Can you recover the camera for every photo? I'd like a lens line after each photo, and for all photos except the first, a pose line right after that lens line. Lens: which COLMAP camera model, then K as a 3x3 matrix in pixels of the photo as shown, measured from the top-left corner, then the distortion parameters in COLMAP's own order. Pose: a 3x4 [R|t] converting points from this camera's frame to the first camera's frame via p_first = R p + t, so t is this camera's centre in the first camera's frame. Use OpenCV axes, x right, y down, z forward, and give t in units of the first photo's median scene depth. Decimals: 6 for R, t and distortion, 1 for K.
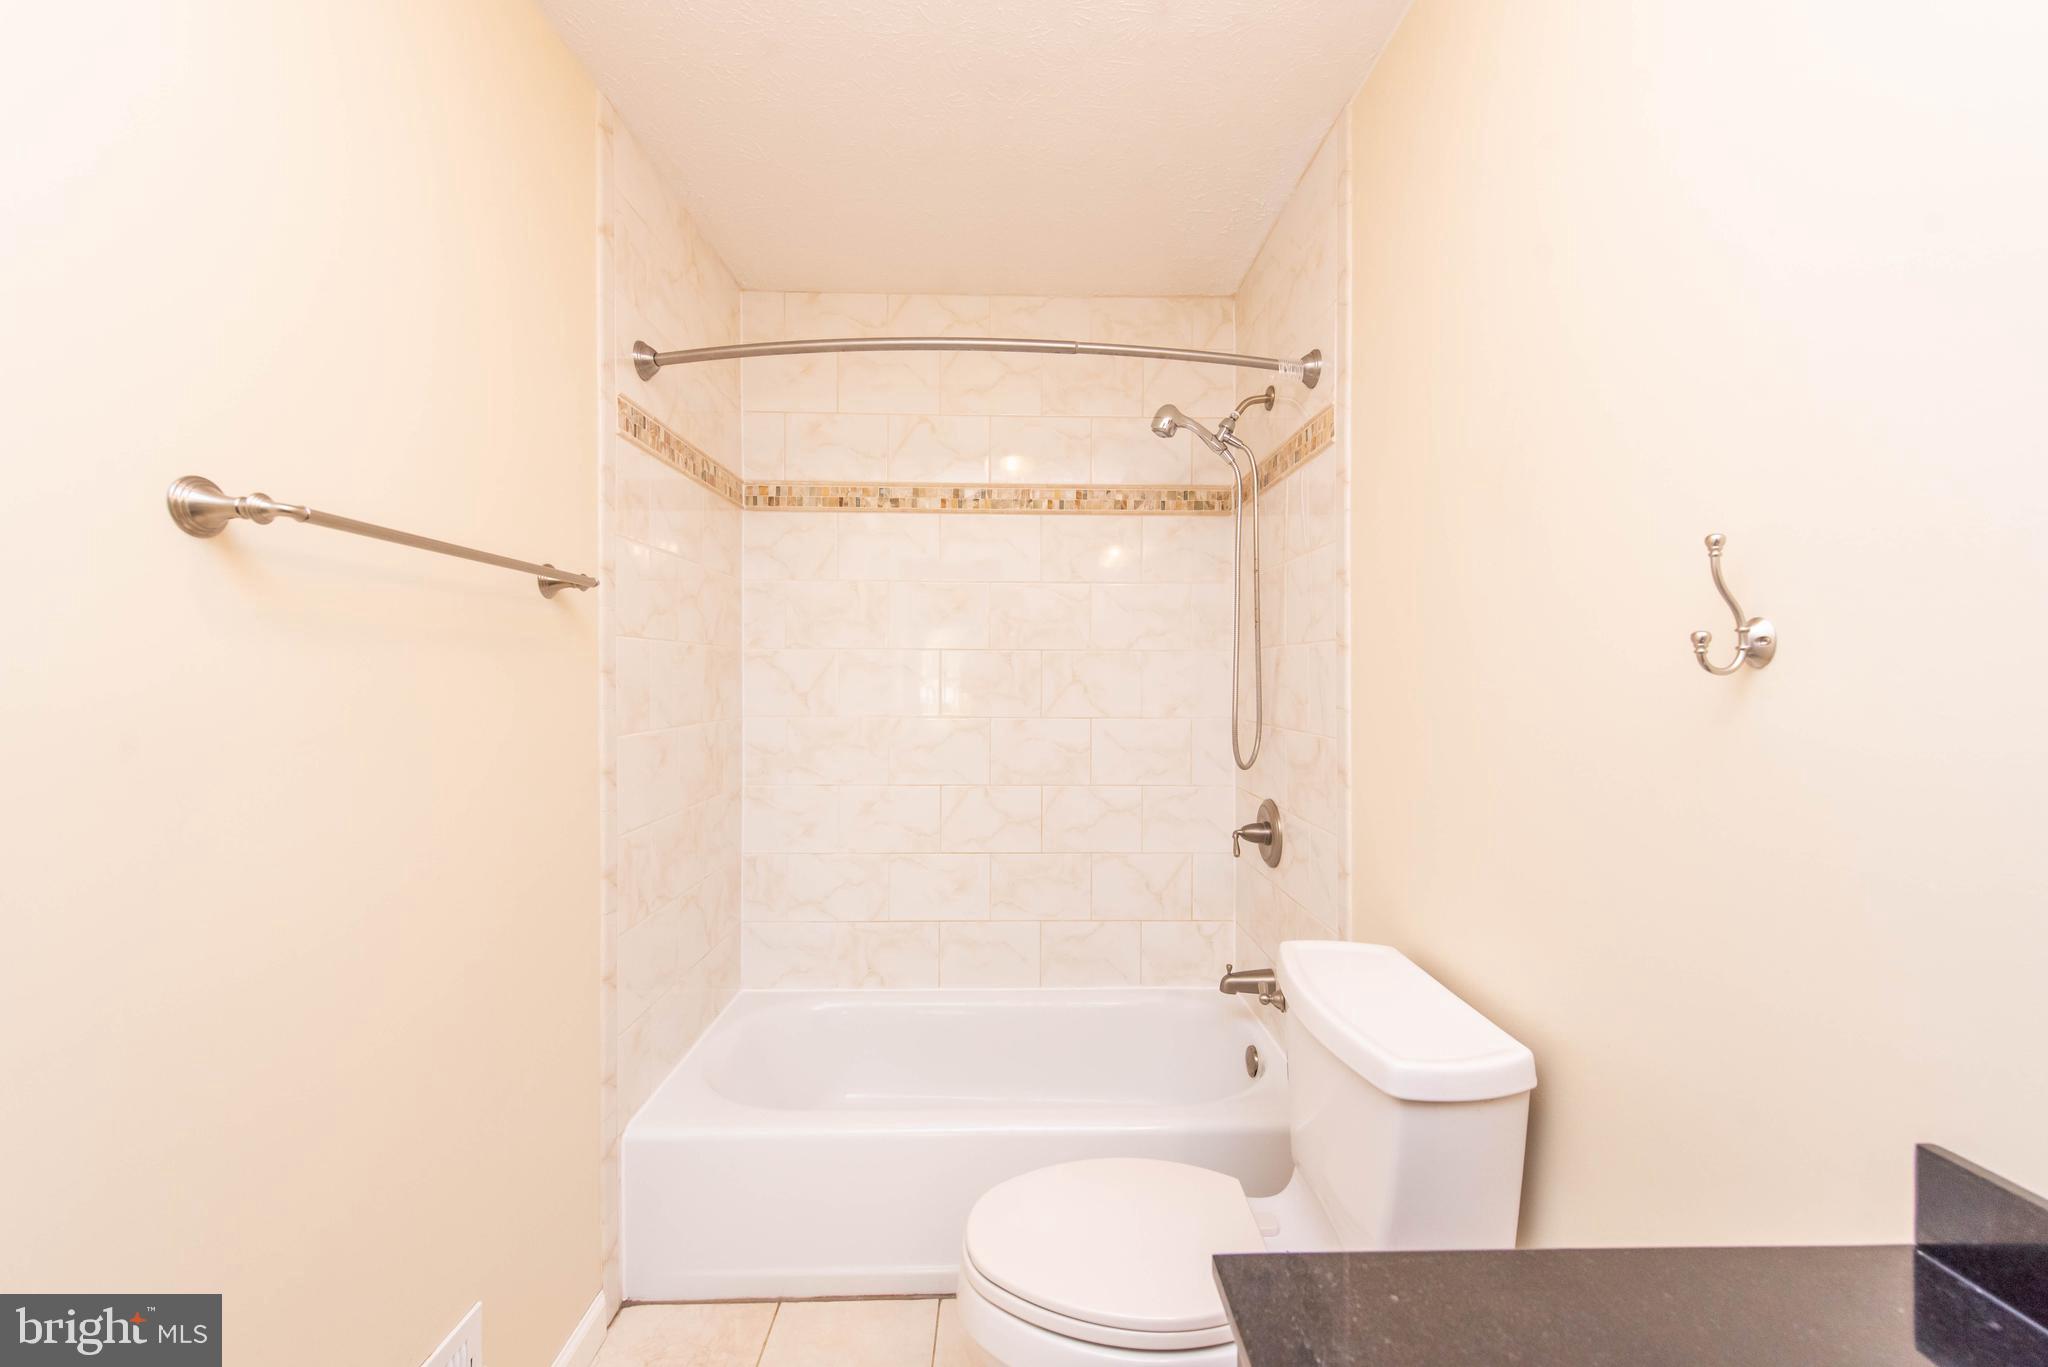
lens RADIAL K [[804.7, 0, 1024.0], [0, 804.7, 683.5], [0, 0, 1]] dist [0.017642, -0.006496]
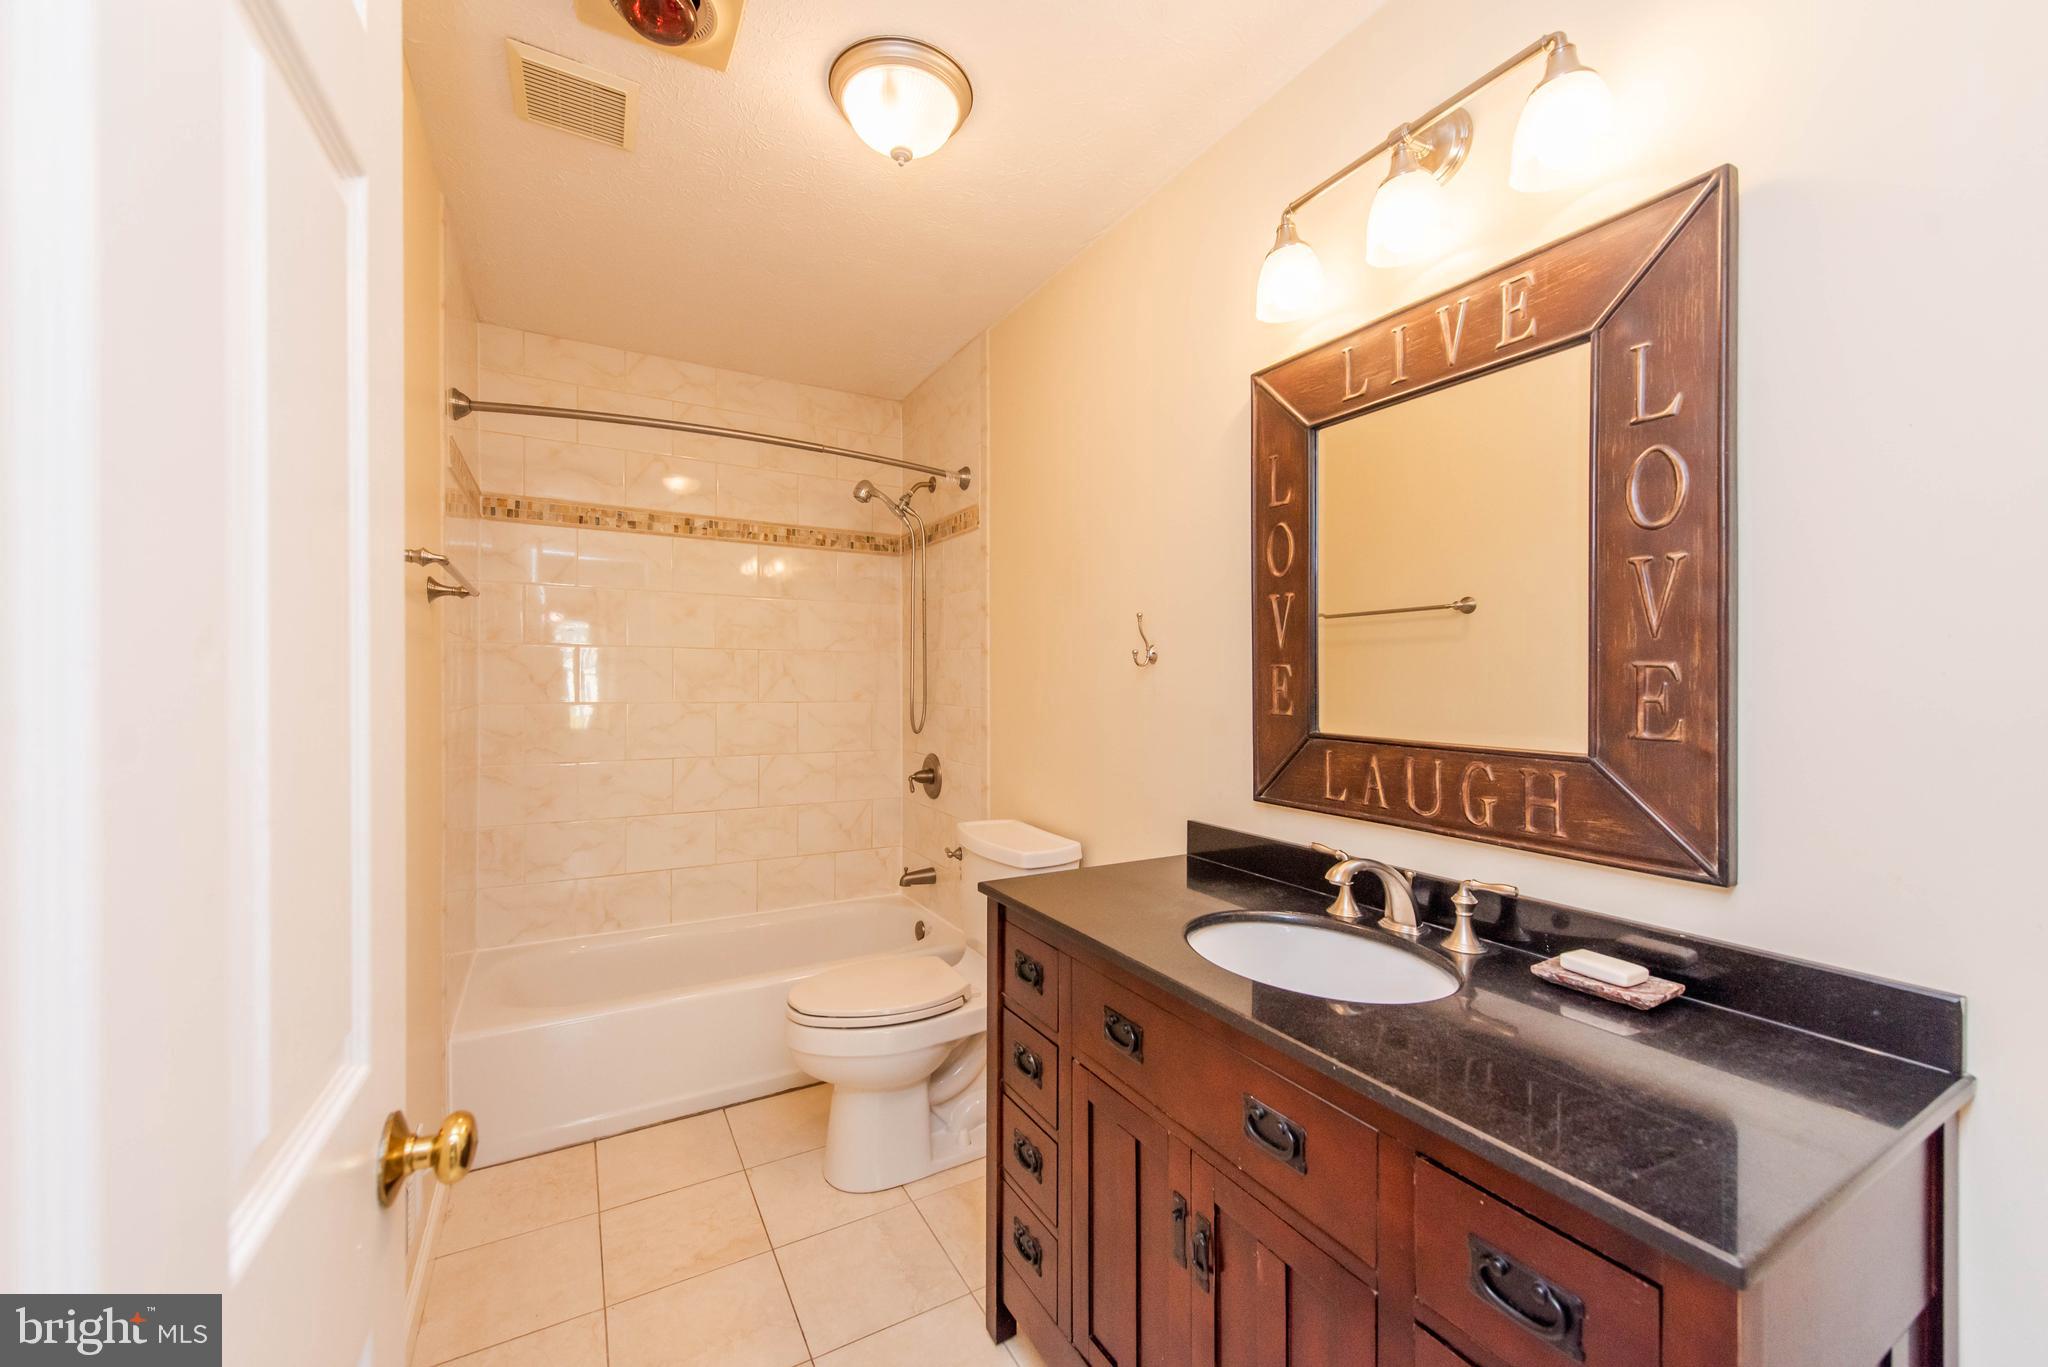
lens RADIAL K [[804.7, 0, 1024.0], [0, 804.7, 683.5], [0, 0, 1]] dist [0.017642, -0.006496]
pose [[0.882381, 0.000487, 0.470536, -0.213718], [-0.000083, 1.000000, -0.000880, 0.013781], [-0.470536, 0.000737, 0.882381, -0.341498]]
